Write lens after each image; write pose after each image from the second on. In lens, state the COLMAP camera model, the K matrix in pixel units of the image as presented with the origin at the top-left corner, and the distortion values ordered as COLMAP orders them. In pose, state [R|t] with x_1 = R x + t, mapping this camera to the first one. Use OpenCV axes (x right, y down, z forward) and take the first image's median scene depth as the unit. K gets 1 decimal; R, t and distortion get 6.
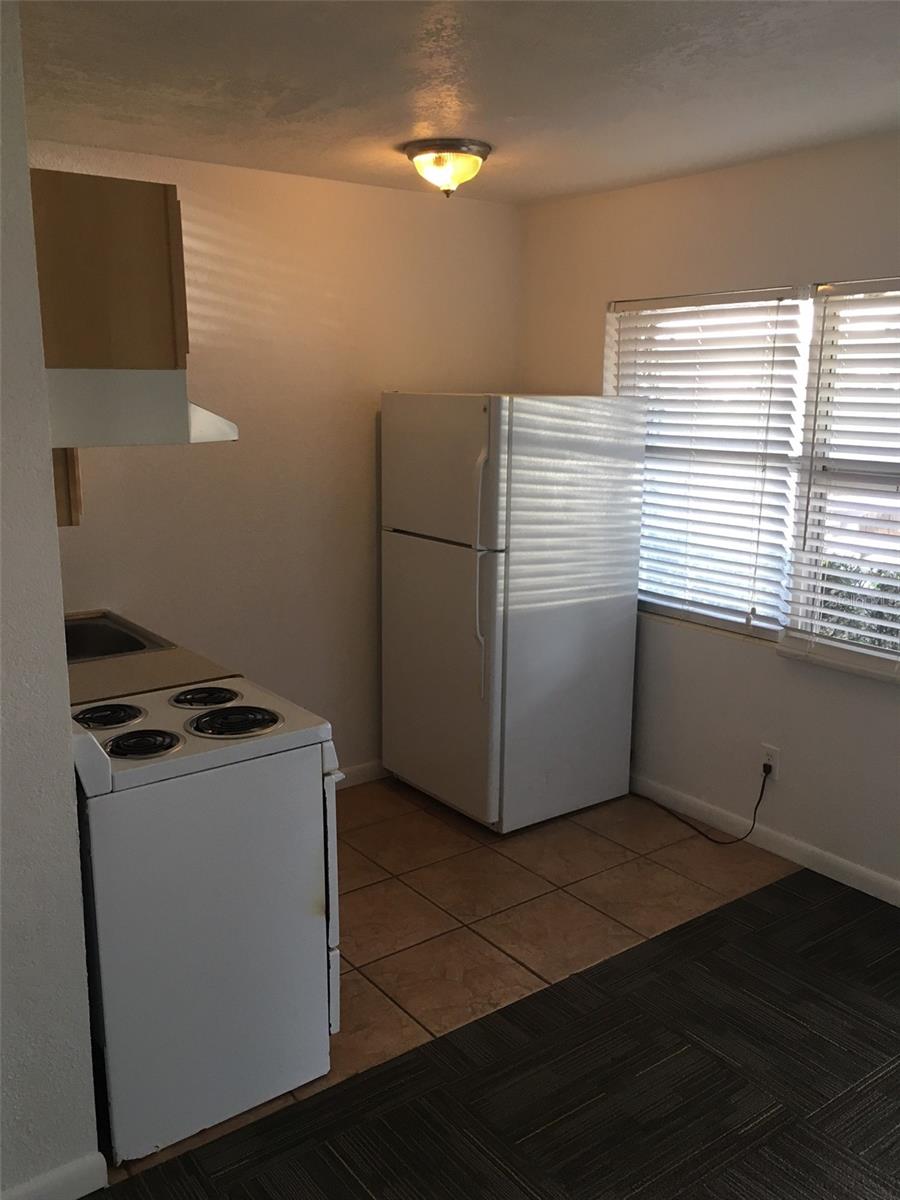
lens RADIAL K [[1017.1, 0, 450.0], [0, 1017.1, 600.0], [0, 0, 1]] dist [0.002150, -0.002142]
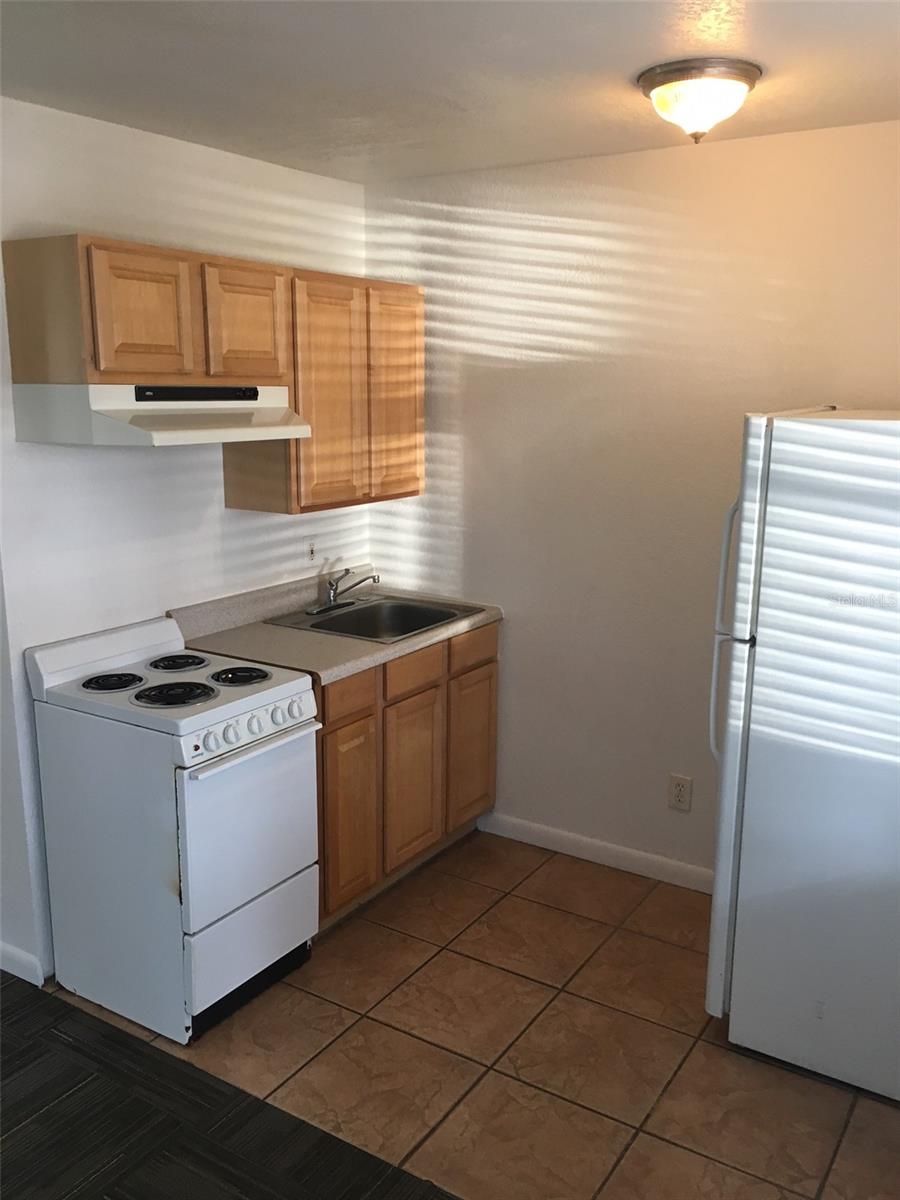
lens RADIAL K [[1013.9, 0, 450.0], [0, 1013.9, 600.0], [0, 0, 1]] dist [0.079479, -0.136207]
pose [[0.351839, 0.192700, -0.916011, 0.615472], [-0.197356, 0.971855, 0.128644, -0.126457], [0.915019, 0.135518, 0.379967, 0.556196]]
